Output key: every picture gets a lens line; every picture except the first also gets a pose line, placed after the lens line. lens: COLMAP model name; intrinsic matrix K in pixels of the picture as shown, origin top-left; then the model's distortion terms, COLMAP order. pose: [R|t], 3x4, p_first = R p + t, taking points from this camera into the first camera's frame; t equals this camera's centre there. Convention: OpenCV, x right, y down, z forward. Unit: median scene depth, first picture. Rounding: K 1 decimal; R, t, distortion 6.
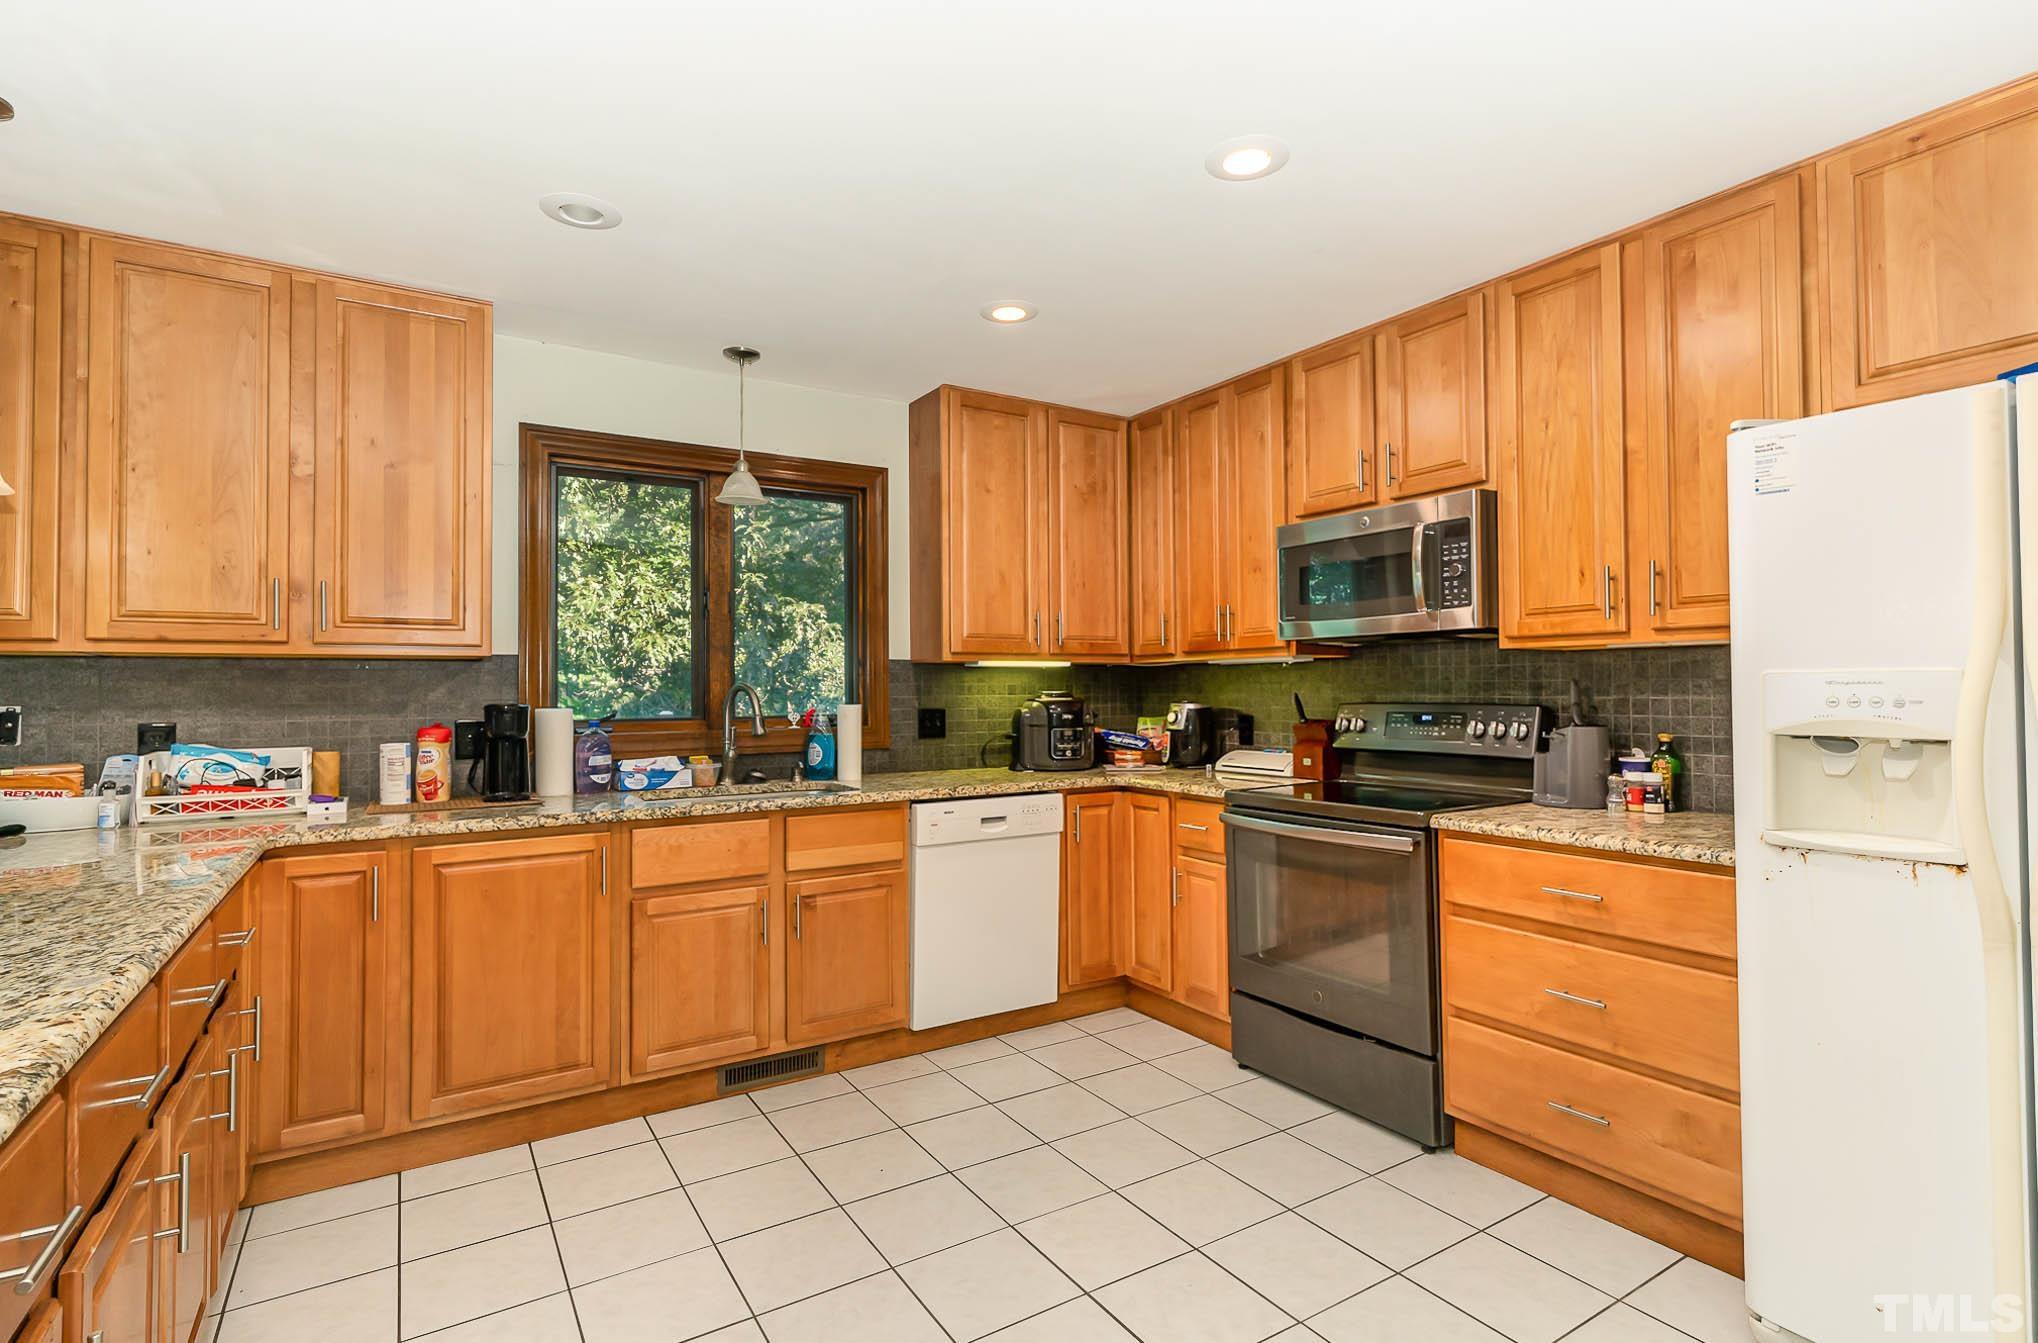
lens RADIAL K [[971.4, 0, 1021.3], [0, 971.4, 668.6], [0, 0, 1]] dist [0.005308, -0.000711]
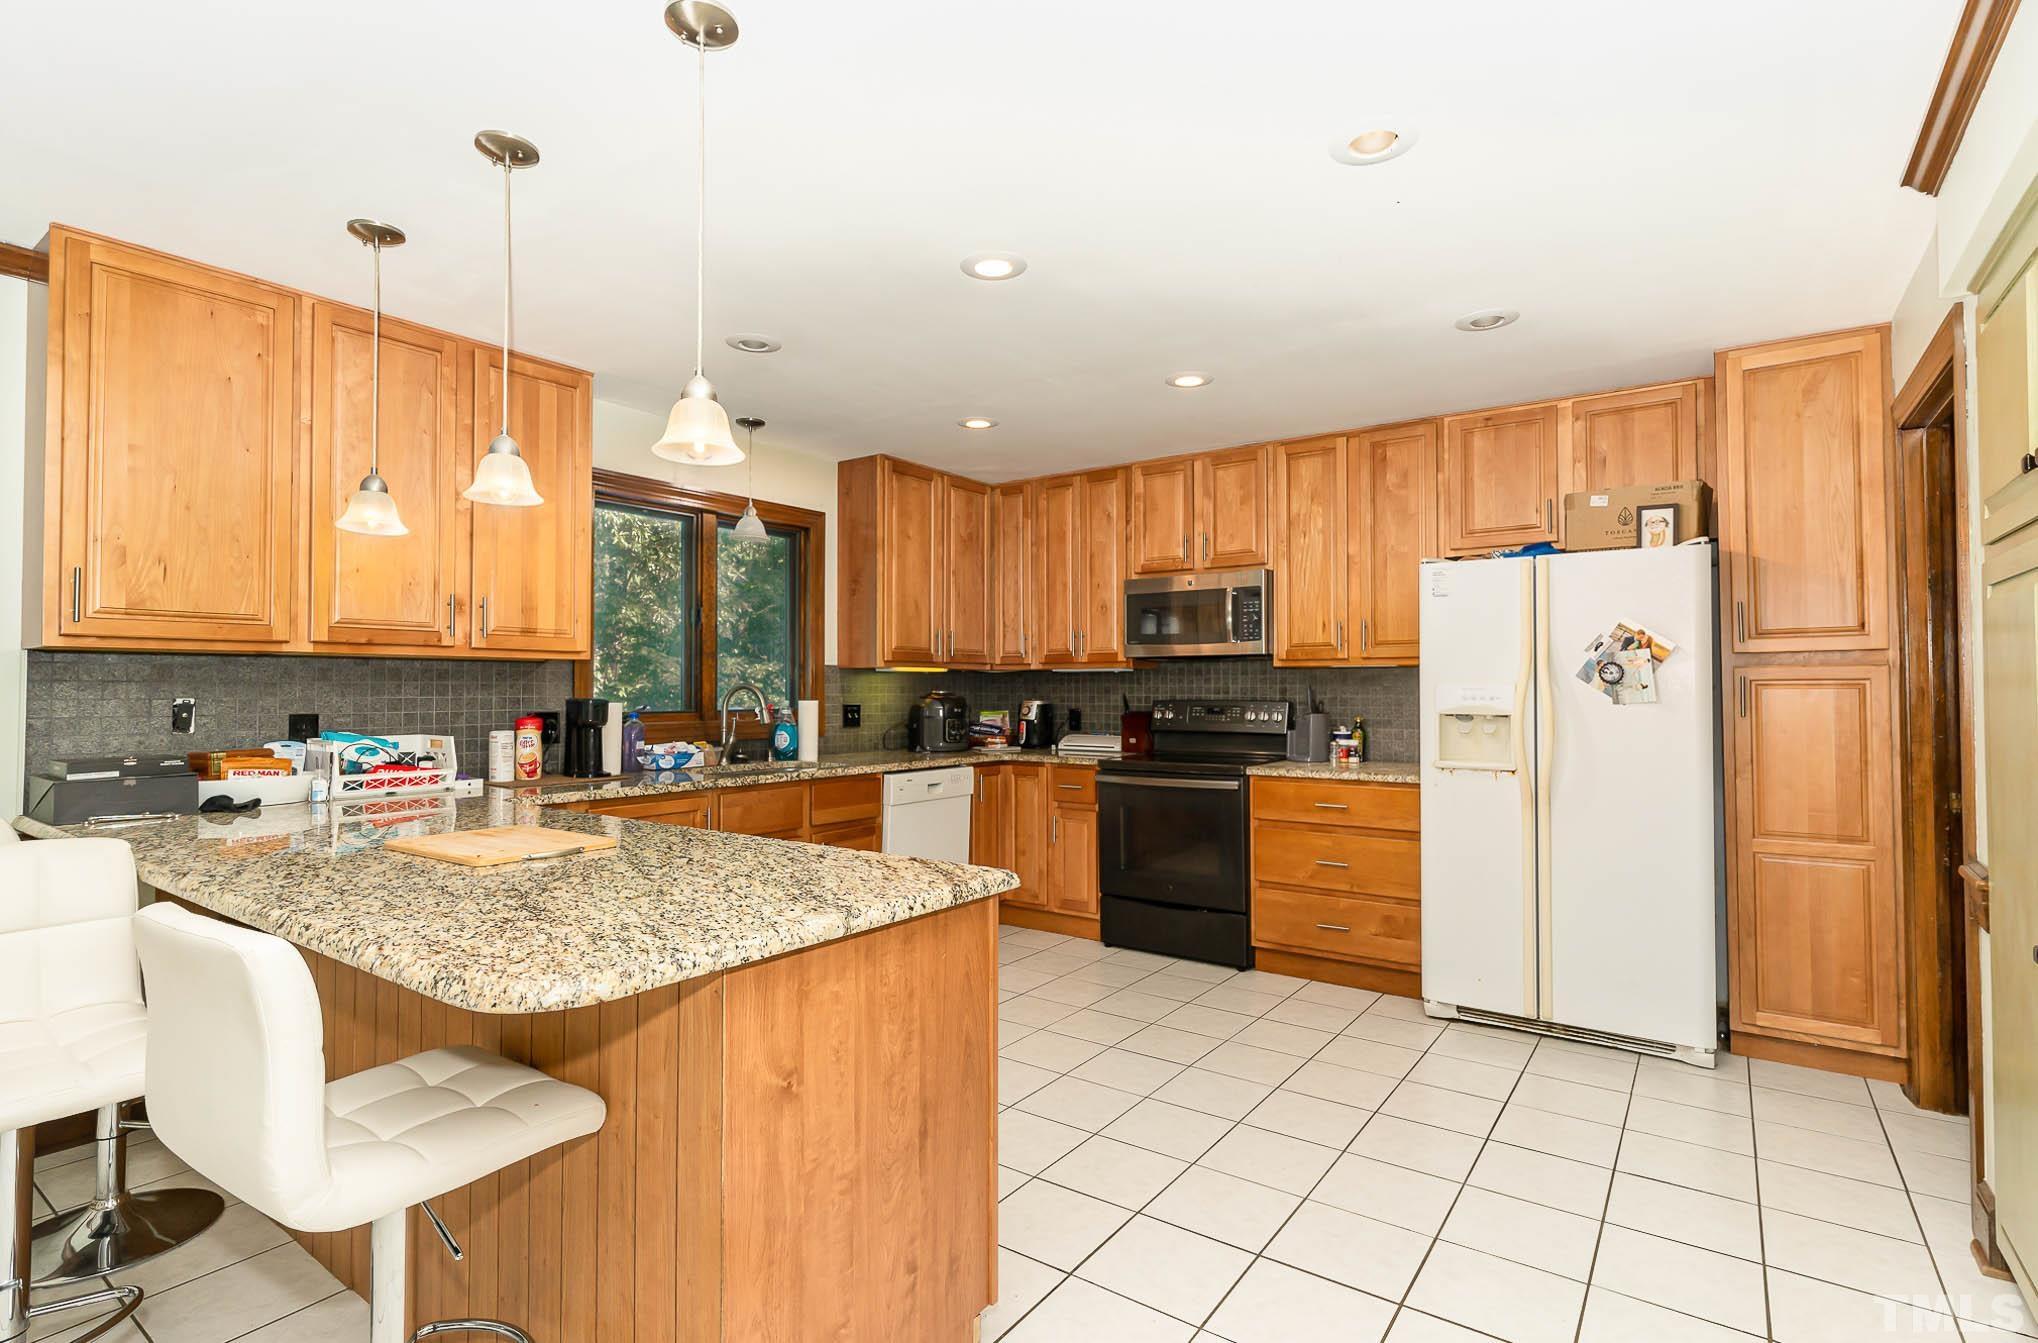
lens RADIAL K [[971.4, 0, 1021.8], [0, 971.4, 672.8], [0, 0, 1]] dist [0.005308, -0.000711]
pose [[0.927644, 0.013137, 0.373235, -0.483625], [-0.014011, 0.999902, -0.000371, -0.003068], [-0.373203, -0.004885, 0.927737, -0.342260]]
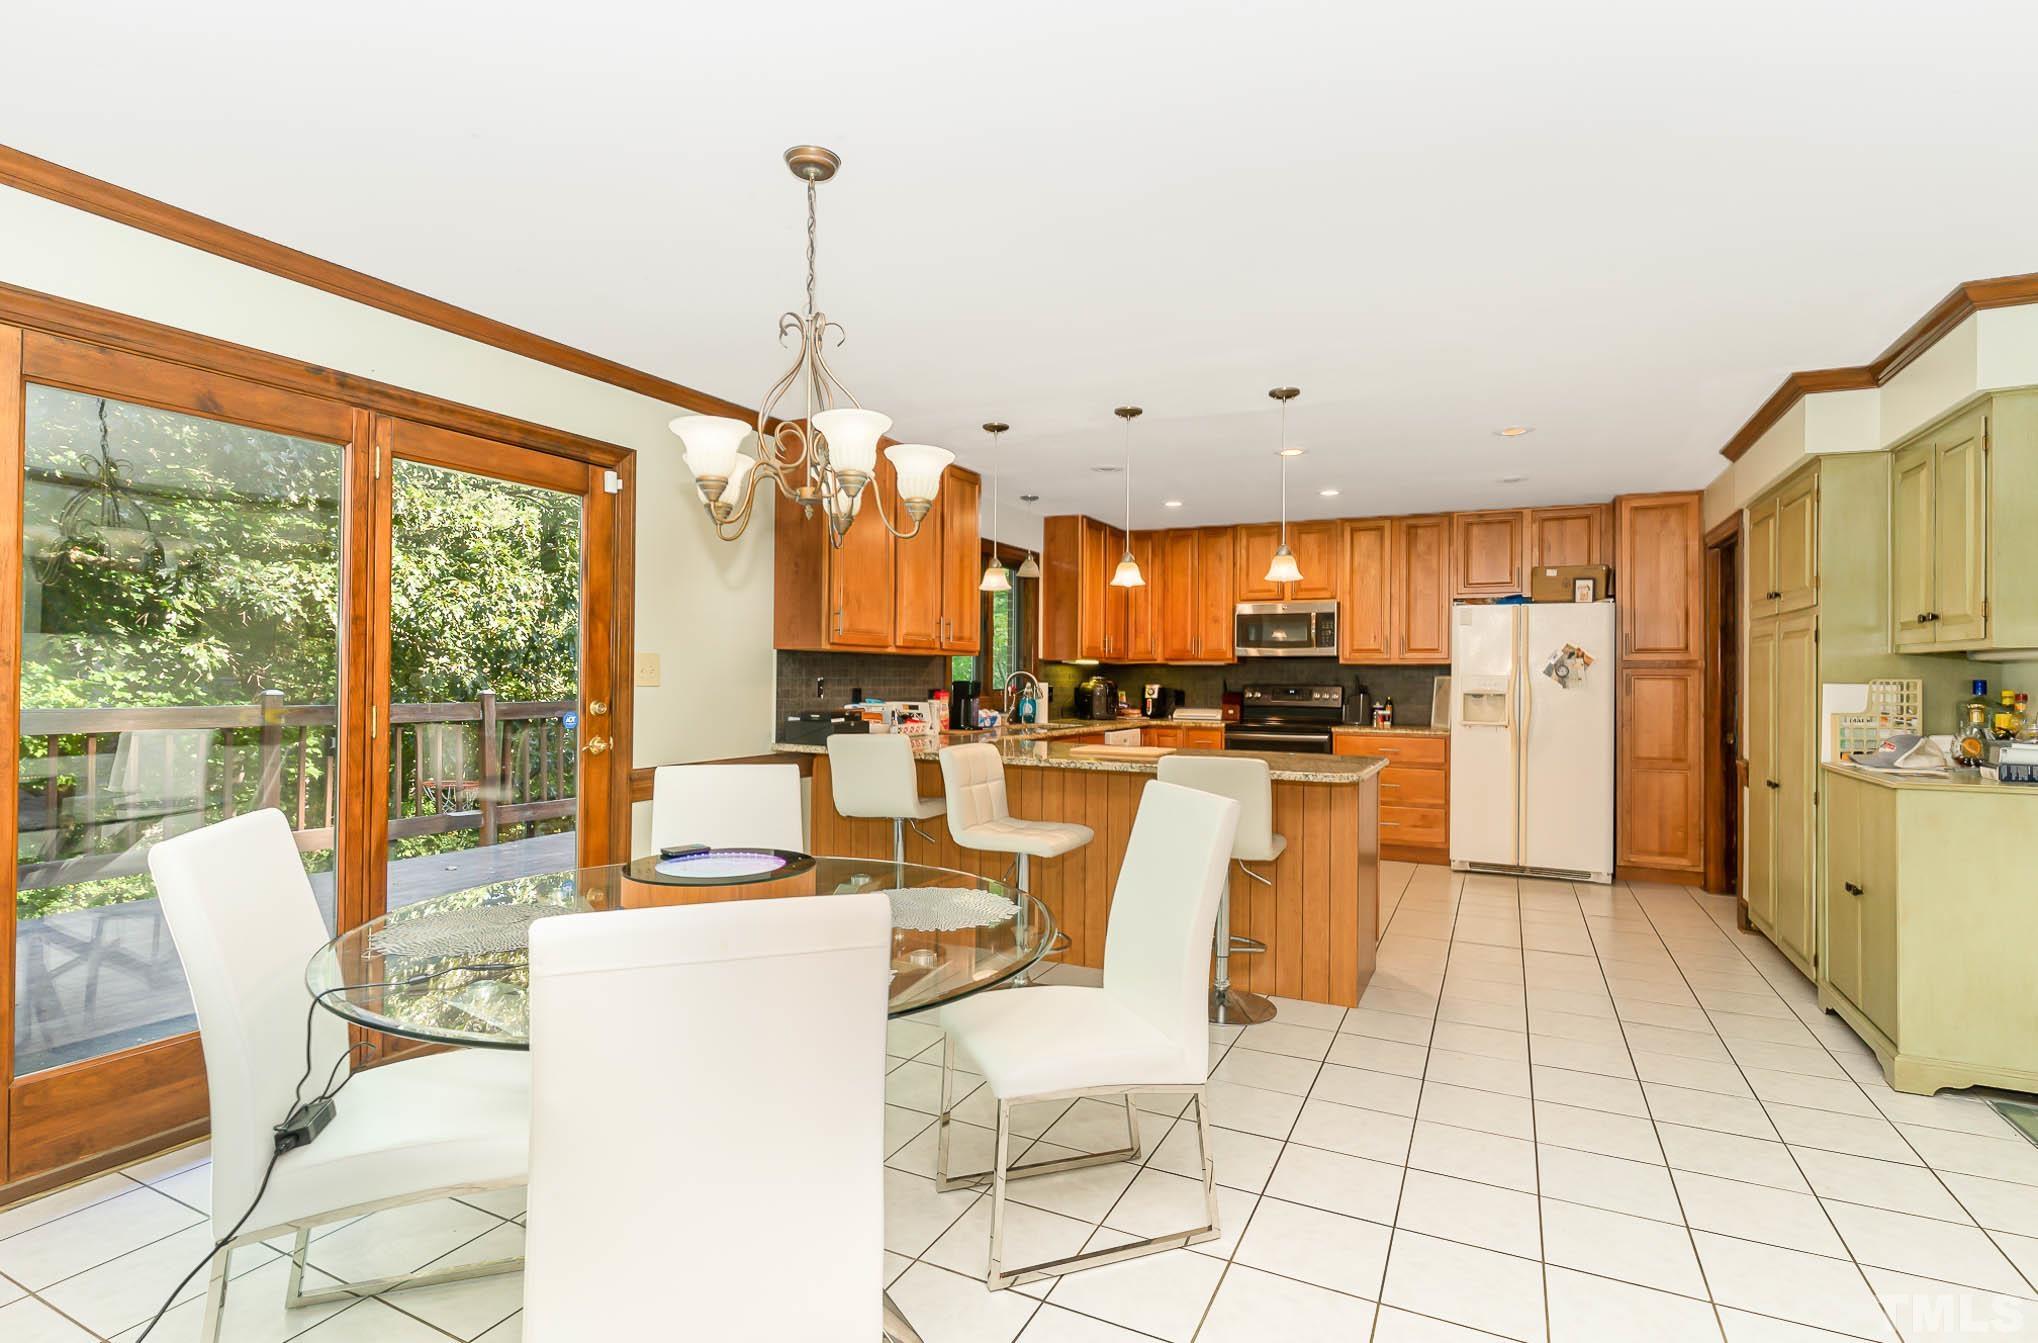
lens RADIAL K [[971.4, 0, 1019.3], [0, 971.4, 671.0], [0, 0, 1]] dist [0.005308, -0.000711]
pose [[0.858346, 0.017289, 0.512781, -1.444330], [-0.025782, 0.999623, 0.009454, -0.003595], [-0.512424, -0.021335, 0.858468, -0.717105]]
